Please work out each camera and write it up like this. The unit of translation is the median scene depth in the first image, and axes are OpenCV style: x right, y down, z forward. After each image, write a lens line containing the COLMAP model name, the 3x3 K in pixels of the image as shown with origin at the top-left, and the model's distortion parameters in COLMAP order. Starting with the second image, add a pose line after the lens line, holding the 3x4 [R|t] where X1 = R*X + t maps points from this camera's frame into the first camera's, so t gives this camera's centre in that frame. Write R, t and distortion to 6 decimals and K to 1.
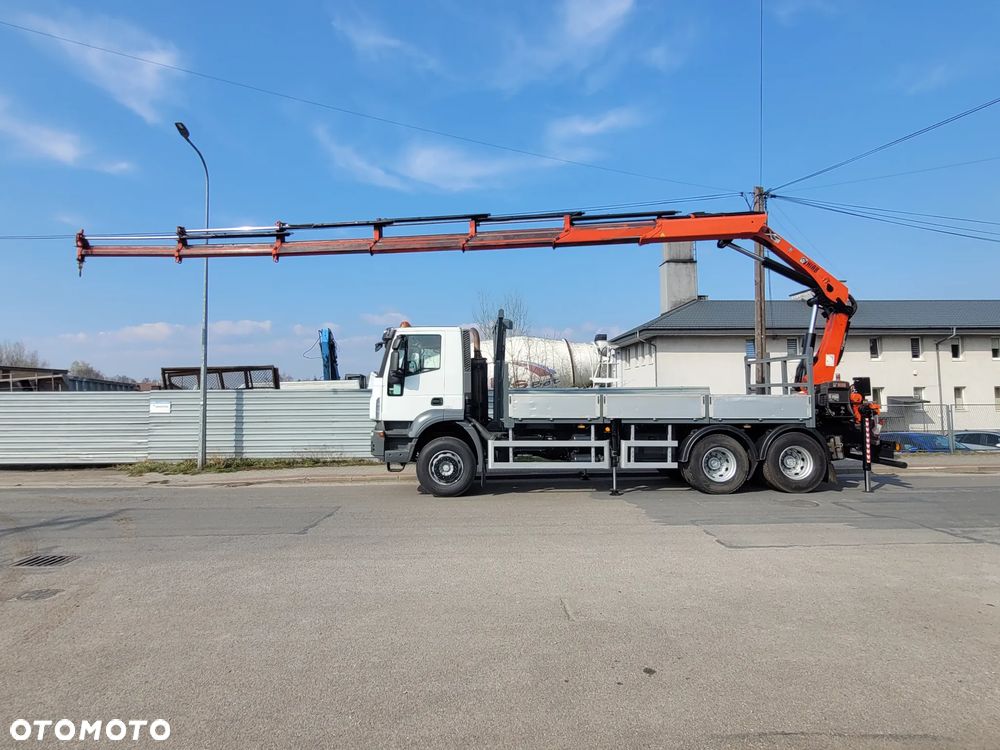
lens RADIAL K [[562.8, 0, 502.9], [0, 562.8, 363.2], [0, 0, 1]] dist [-0.003469, 0.000750]
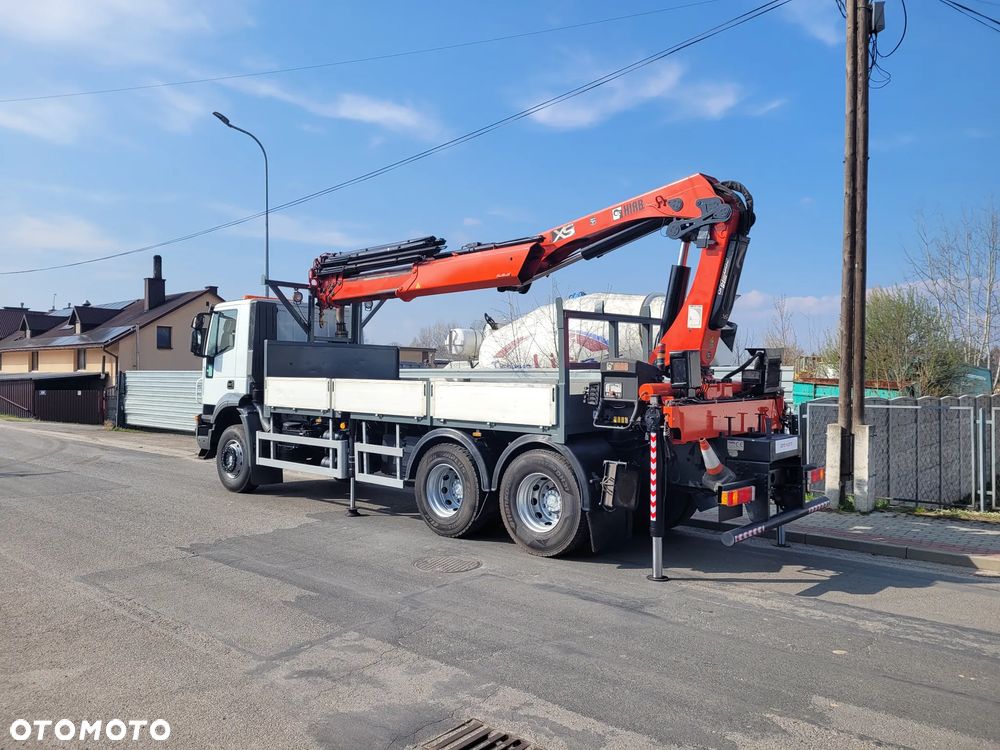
lens RADIAL K [[745.2, 0, 499.9], [0, 745.2, 372.9], [0, 0, 1]] dist [0.050258, -0.035760]
pose [[0.727675, 0.006014, -0.685896, 1.005660], [0.031236, 0.998634, 0.041894, 0.013013], [0.685210, -0.051910, 0.726493, 0.429540]]
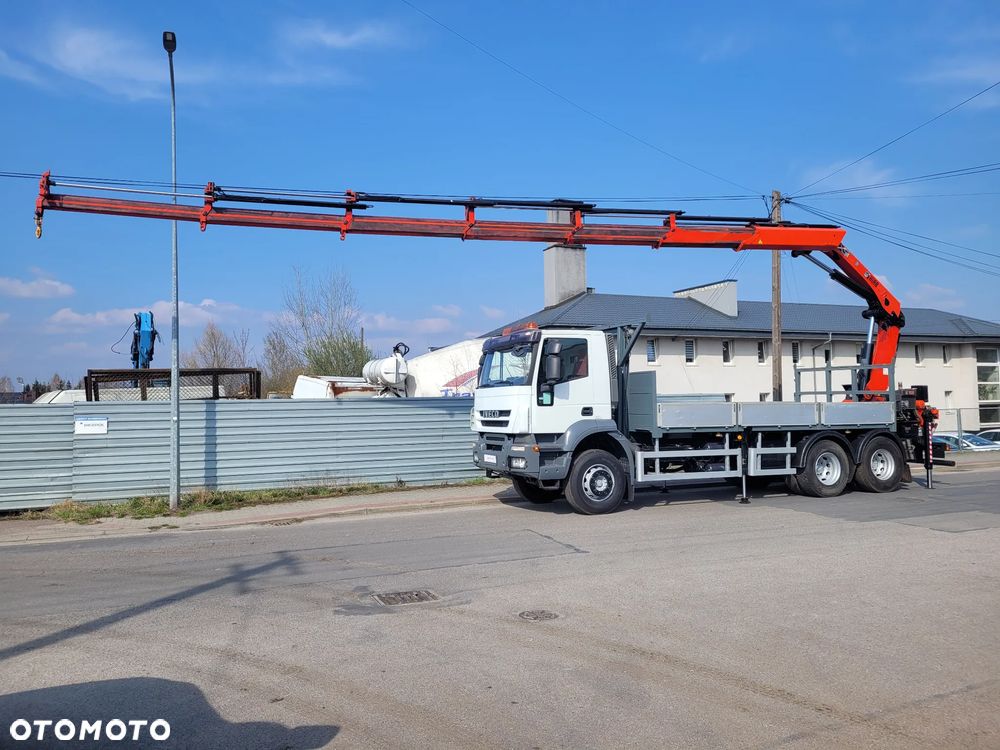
lens RADIAL K [[745.2, 0, 499.9], [0, 745.2, 372.9], [0, 0, 1]] dist [0.050258, -0.035760]
pose [[0.932437, 0.007096, 0.361262, -0.689549], [-0.012804, 0.999828, 0.013408, -0.009459], [-0.361105, -0.017128, 0.932368, -0.084715]]
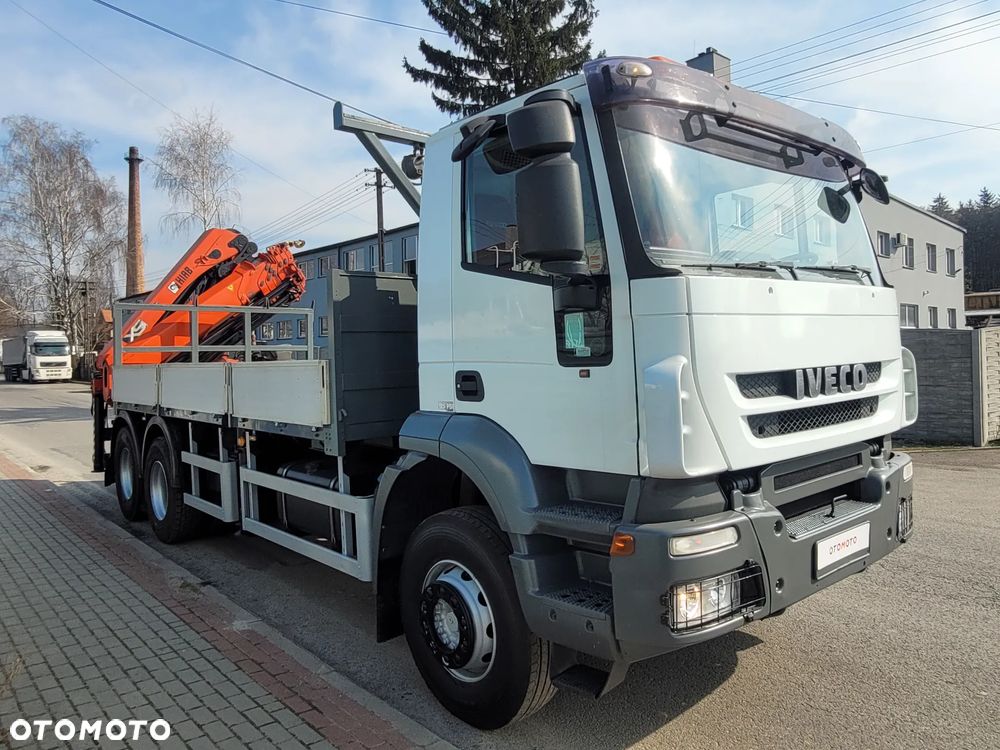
lens RADIAL K [[718.6, 0, 526.2], [0, 718.6, 369.5], [0, 0, 1]] dist [0.038718, -0.064514]
pose [[-0.653491, 0.005197, 0.756916, -0.401428], [-0.023543, 0.999353, -0.027187, 0.086889], [-0.756568, -0.035586, -0.652946, 1.428992]]
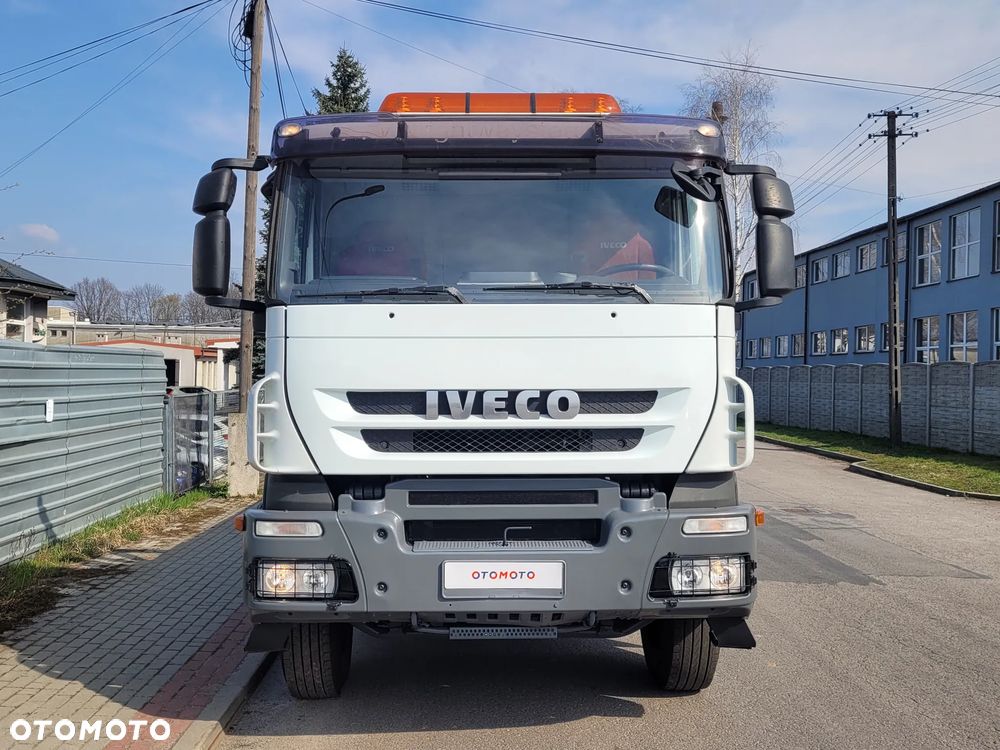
lens RADIAL K [[1044.9, 0, 503.0], [0, 1044.9, 368.0], [0, 0, 1]] dist [0.059707, -0.014216]
pose [[-0.005558, 0.017243, 0.999836, -0.708291], [-0.079044, 0.996715, -0.017628, 0.071553], [-0.996856, -0.079129, -0.004177, 1.111067]]
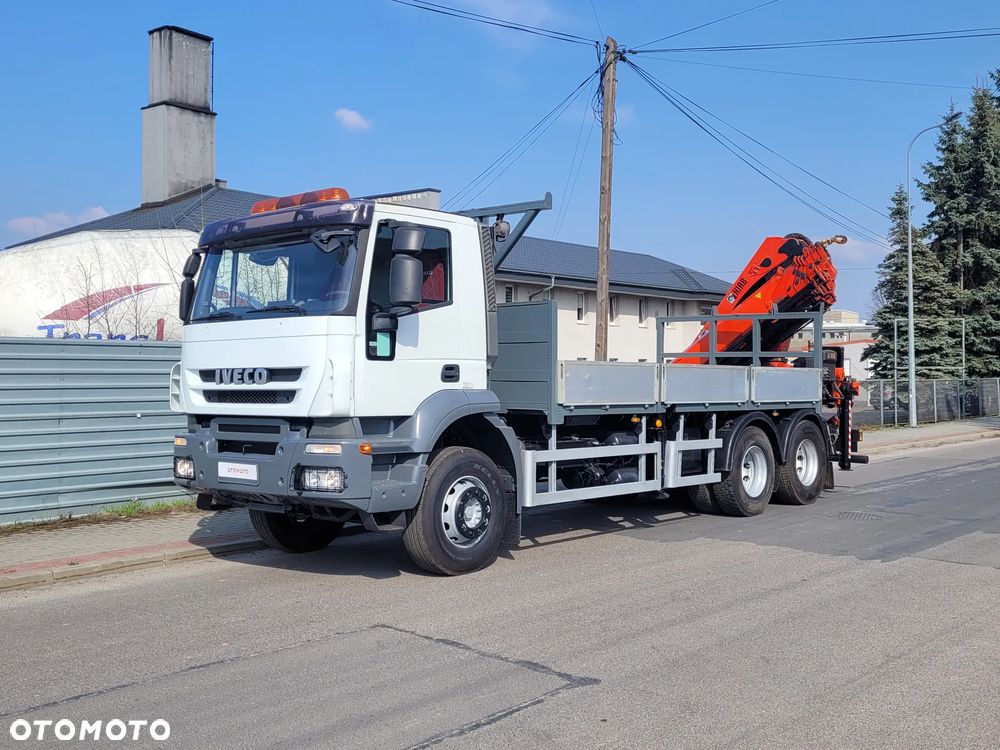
lens RADIAL K [[1044.9, 0, 503.0], [0, 1044.9, 368.0], [0, 0, 1]] dist [0.059707, -0.014216]
pose [[0.680913, 0.012403, 0.732259, -0.717774], [-0.057359, 0.997688, 0.036438, 0.029792], [-0.730114, -0.066813, 0.680051, 0.380522]]
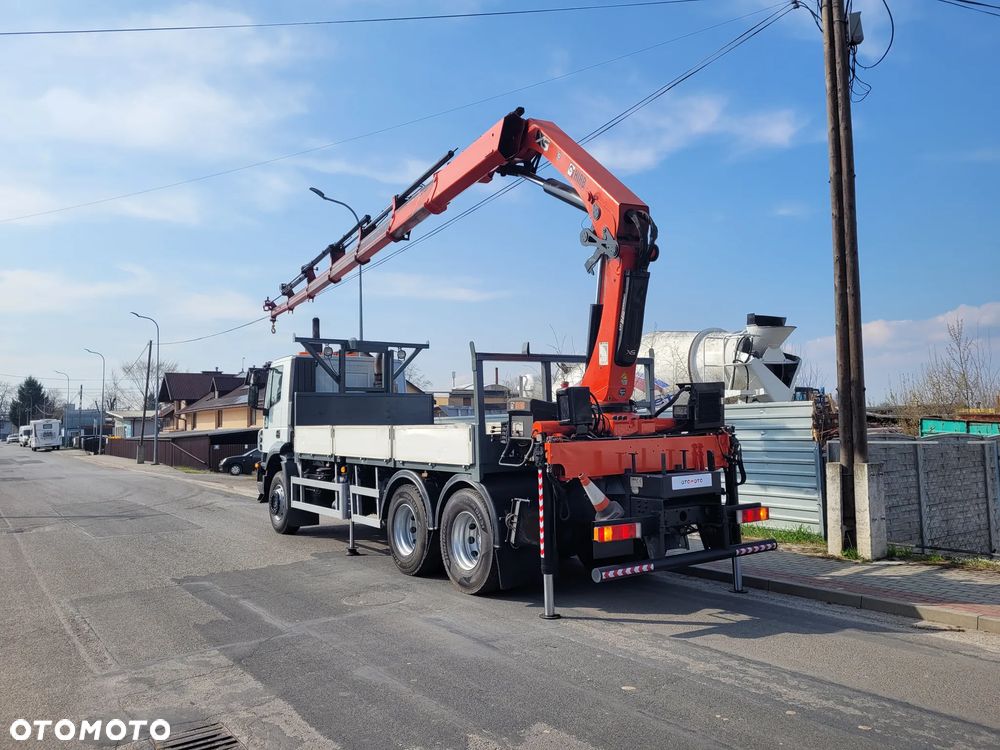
lens RADIAL K [[769.0, 0, 499.0], [0, 769.0, 370.0], [0, 0, 1]] dist [0.040625, -0.006371]
pose [[0.539263, -0.066387, -0.839517, 1.219205], [0.065793, 0.997162, -0.036592, 0.031533], [0.839564, -0.035502, 0.542100, 0.598460]]
